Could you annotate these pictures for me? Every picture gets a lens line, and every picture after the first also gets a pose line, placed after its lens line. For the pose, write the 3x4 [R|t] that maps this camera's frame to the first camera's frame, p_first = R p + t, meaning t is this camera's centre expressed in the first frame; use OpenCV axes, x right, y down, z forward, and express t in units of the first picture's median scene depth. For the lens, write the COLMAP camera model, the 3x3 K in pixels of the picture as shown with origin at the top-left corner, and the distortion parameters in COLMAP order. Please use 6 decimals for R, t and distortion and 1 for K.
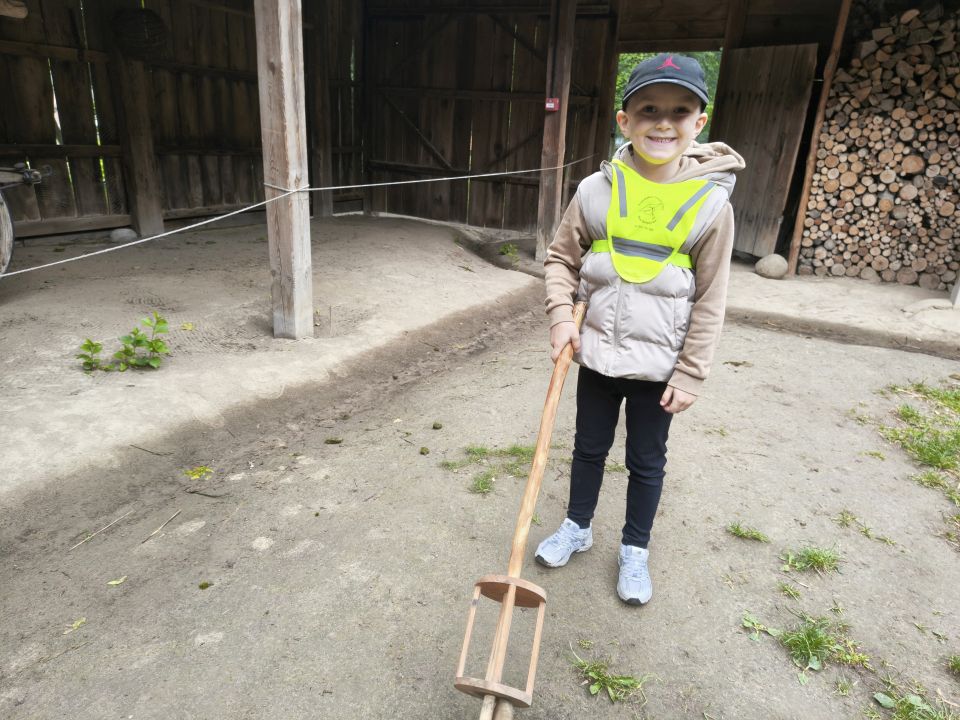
lens RADIAL K [[680.3, 0, 480.0], [0, 680.3, 360.0], [0, 0, 1]] dist [0.006263, -0.004375]
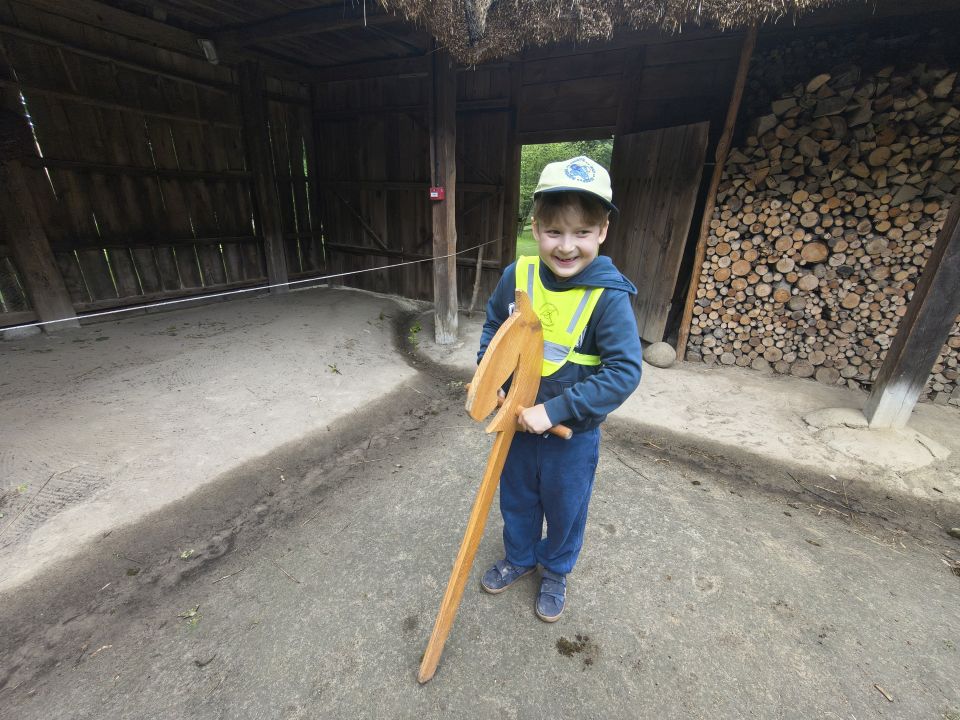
lens RADIAL K [[407.7, 0, 480.0], [0, 407.7, 360.0], [0, 0, 1]] dist [-0.000680, -0.000103]
pose [[0.999219, -0.007218, -0.038854, 0.200339], [0.008476, 0.999442, 0.032316, -0.158783], [0.038599, -0.032620, 0.998722, 0.417491]]
